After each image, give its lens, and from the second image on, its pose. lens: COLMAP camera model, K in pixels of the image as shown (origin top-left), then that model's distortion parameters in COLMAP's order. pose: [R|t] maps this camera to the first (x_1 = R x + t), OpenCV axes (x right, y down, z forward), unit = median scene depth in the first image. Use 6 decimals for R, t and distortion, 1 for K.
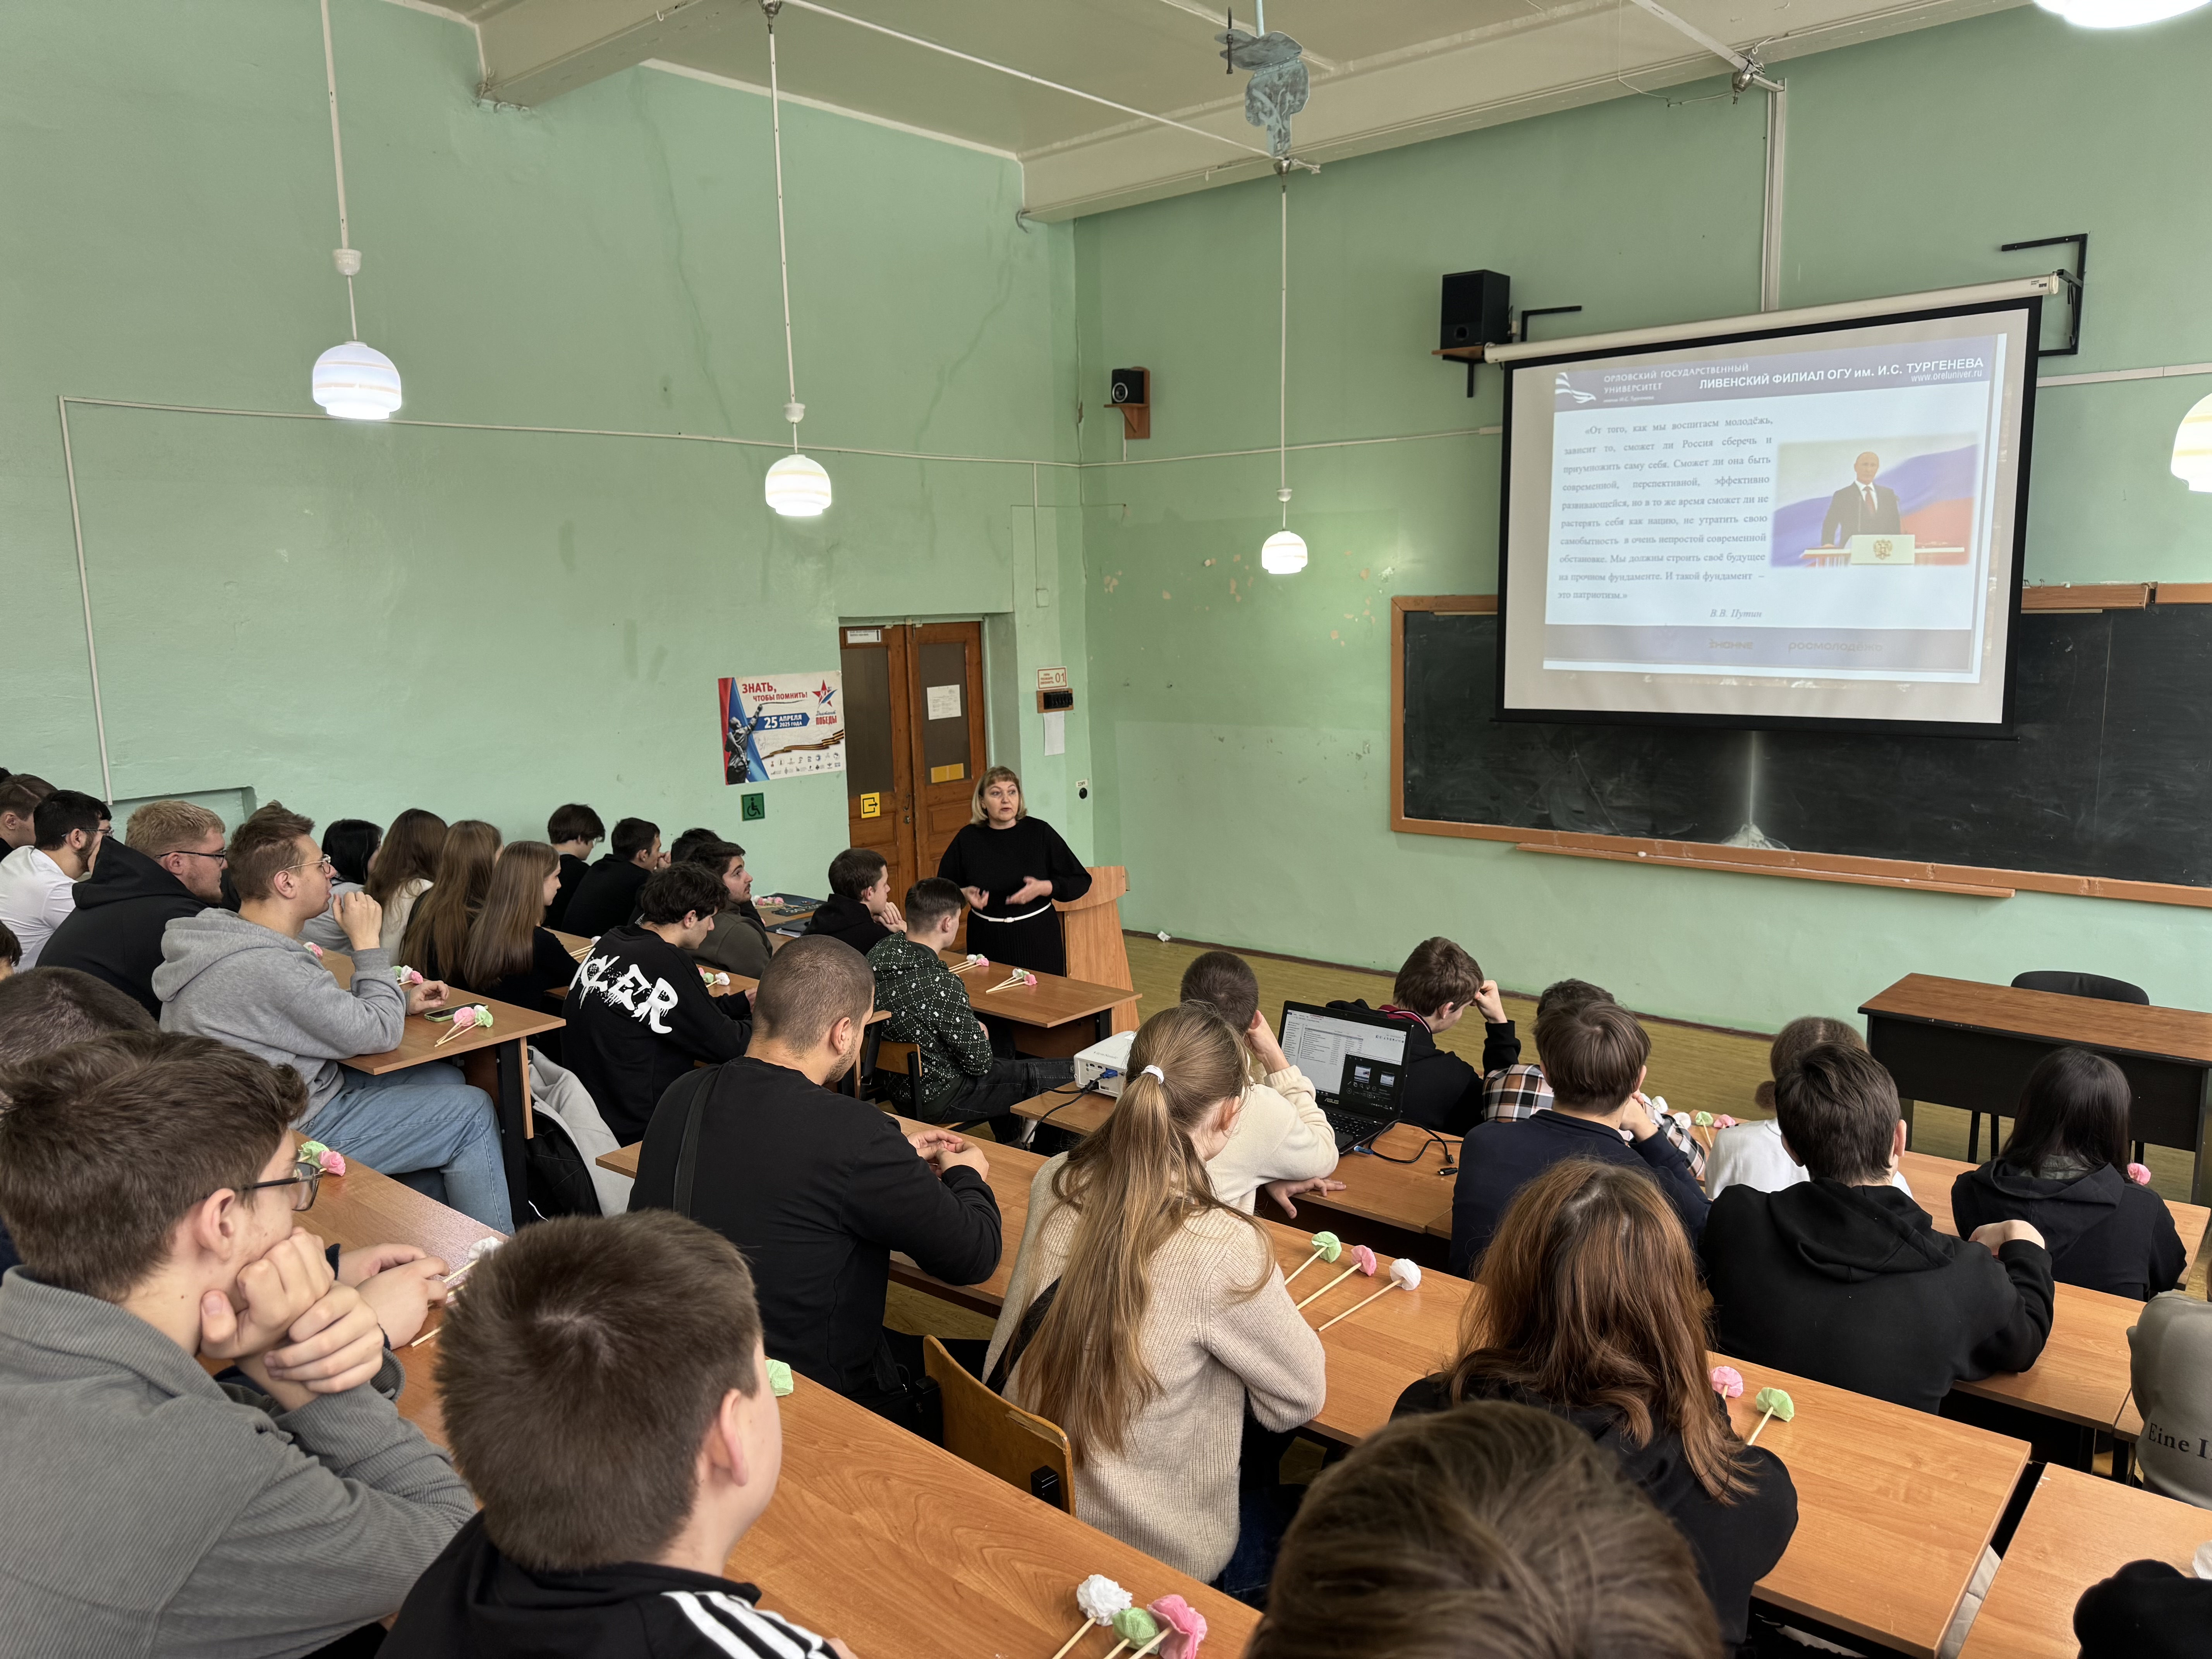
lens RADIAL K [[1550.8, 0, 1106.0], [0, 1550.8, 829.5], [0, 0, 1]] dist [0.095222, -0.152793]
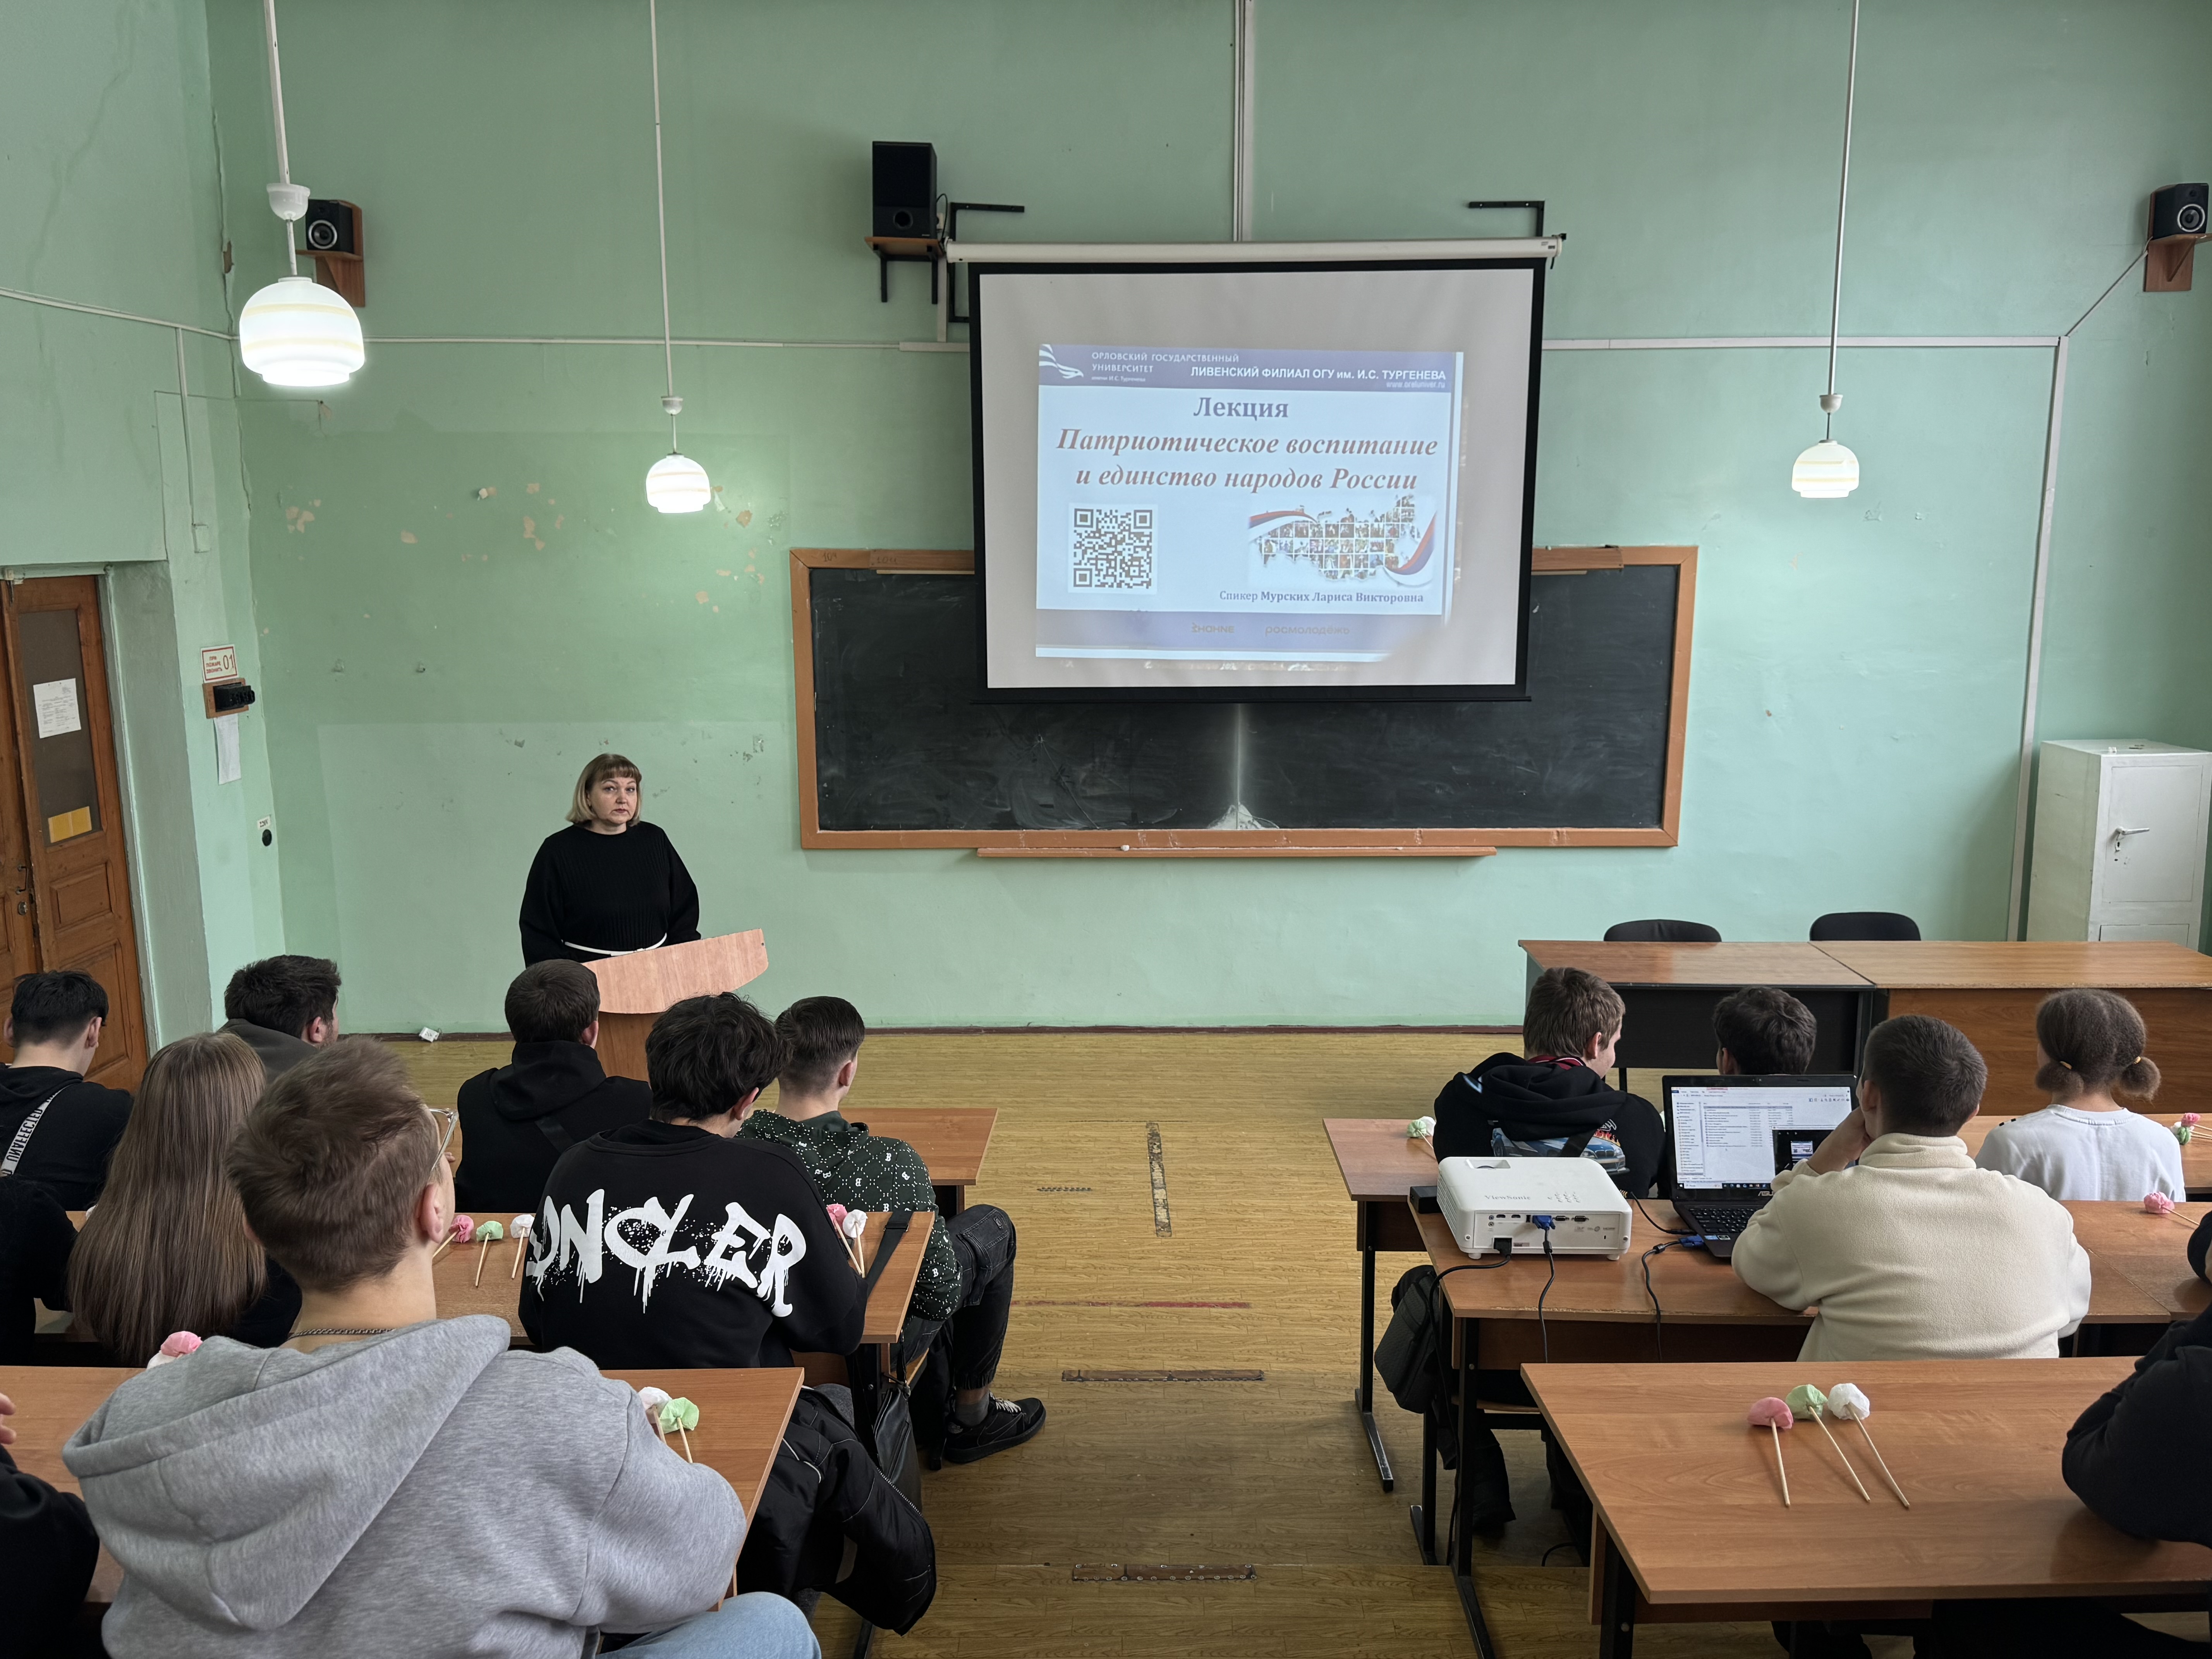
lens RADIAL K [[1807.4, 0, 1106.0], [0, 1807.4, 829.5], [0, 0, 1]] dist [0.185094, -0.389220]
pose [[0.754743, -0.085694, 0.650400, -0.328683], [0.084832, 0.995856, 0.032768, -0.028875], [-0.650513, 0.030443, 0.758885, 0.230938]]
